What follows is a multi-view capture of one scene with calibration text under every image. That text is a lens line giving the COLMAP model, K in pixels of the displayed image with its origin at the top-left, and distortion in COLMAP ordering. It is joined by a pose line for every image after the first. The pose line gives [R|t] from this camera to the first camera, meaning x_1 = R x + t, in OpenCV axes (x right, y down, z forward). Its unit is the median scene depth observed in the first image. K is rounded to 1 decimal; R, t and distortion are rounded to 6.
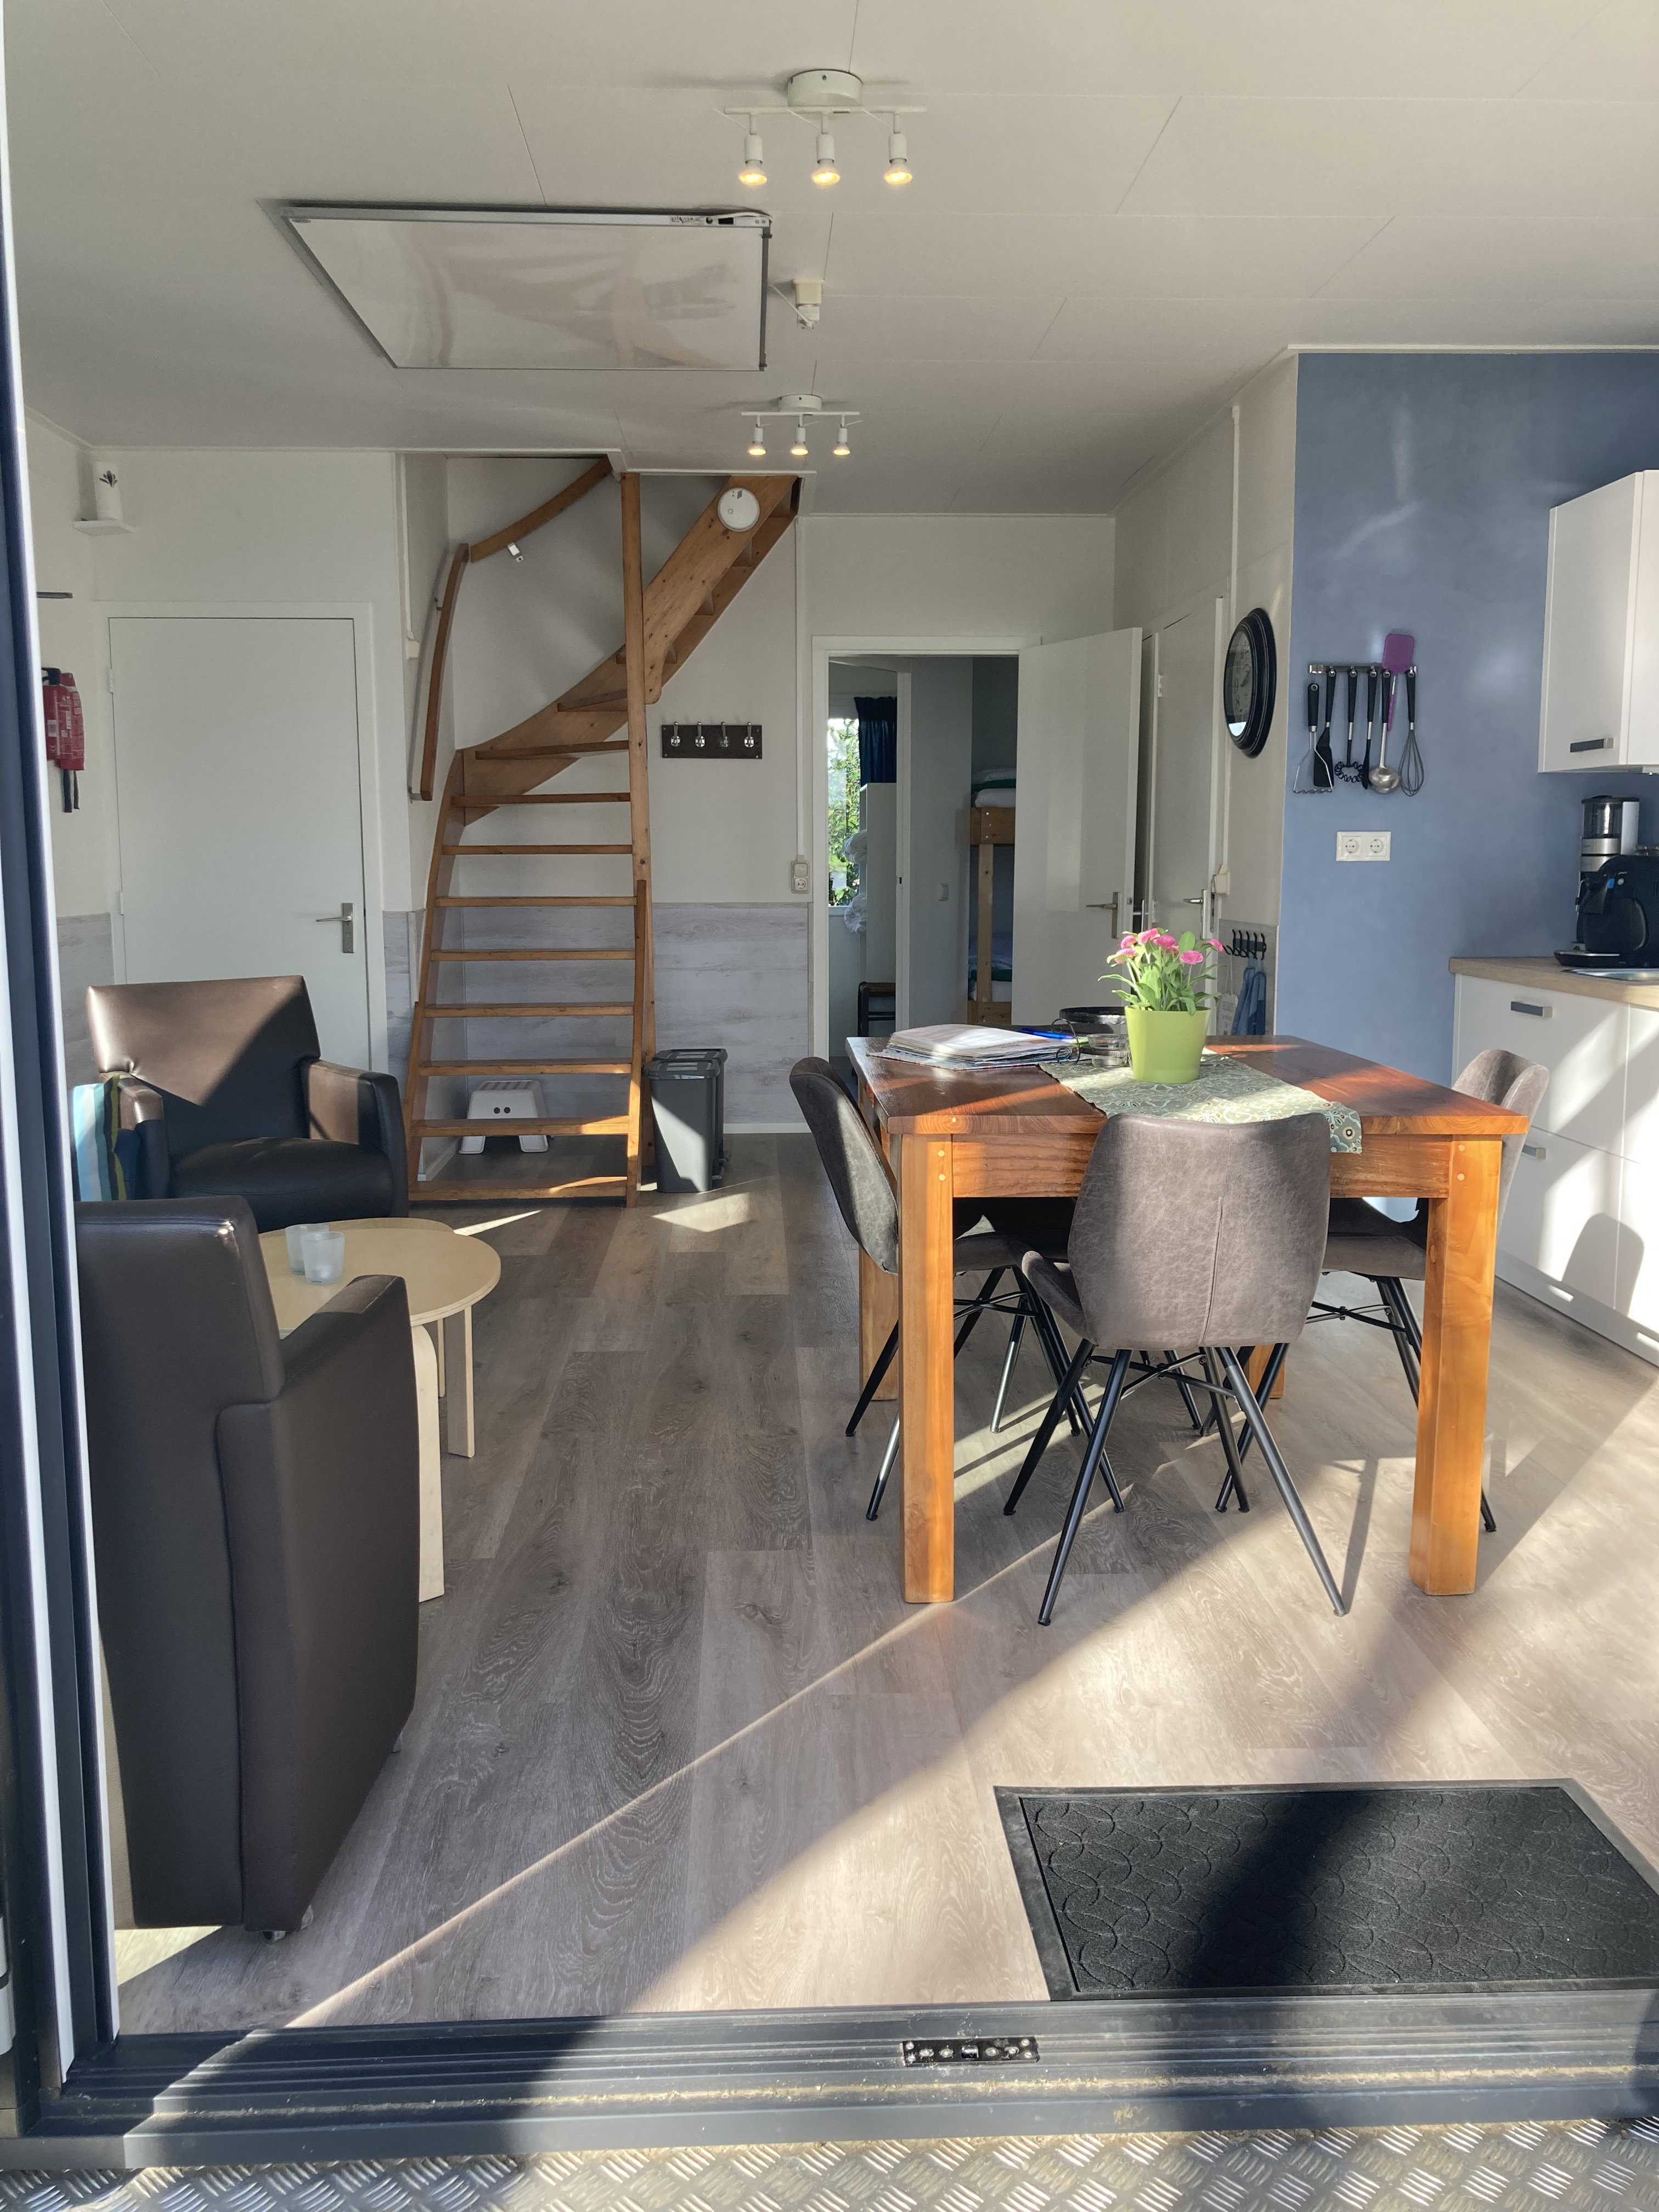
lens RADIAL K [[1808.1, 0, 834.1], [0, 1808.1, 1098.3], [0, 0, 1]] dist [0.047041, -0.057235]
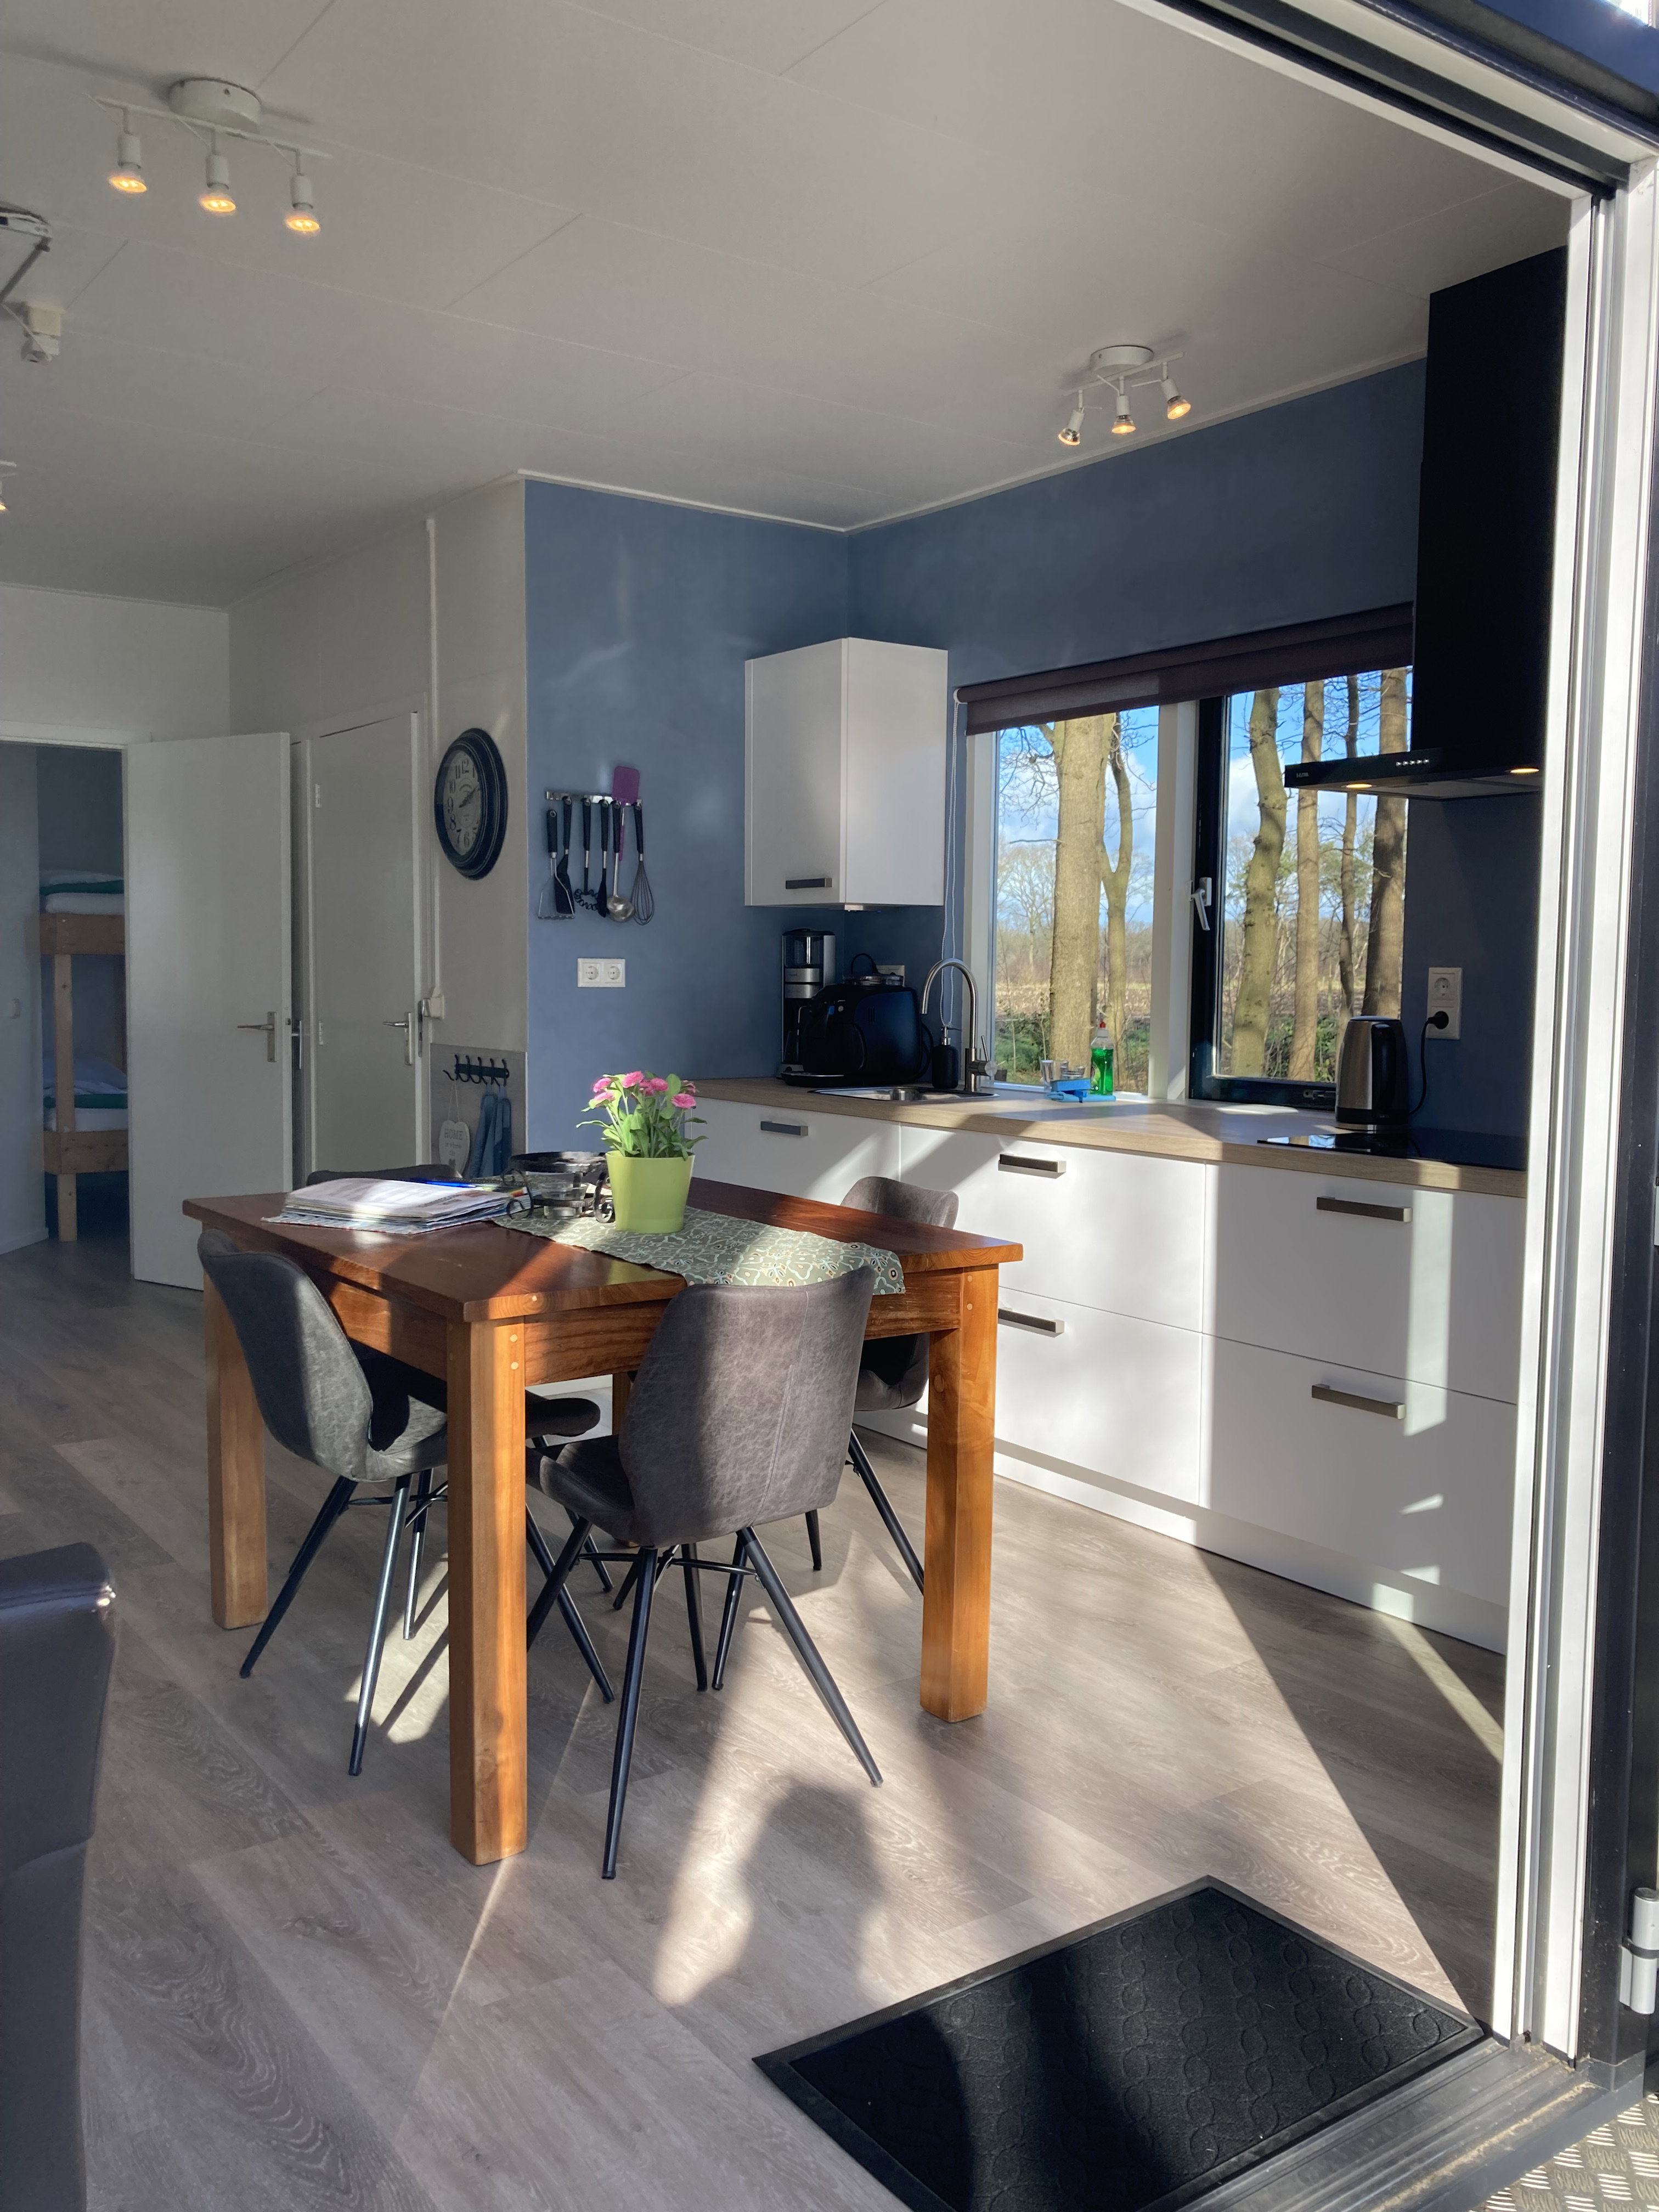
lens RADIAL K [[1808.1, 0, 823.4], [0, 1808.1, 1118.7], [0, 0, 1]] dist [0.047041, -0.057235]
pose [[0.838482, -0.036626, 0.543698, -0.161622], [0.061481, 0.997726, -0.027605, -0.023477], [-0.541450, 0.056573, 0.838827, 0.099249]]
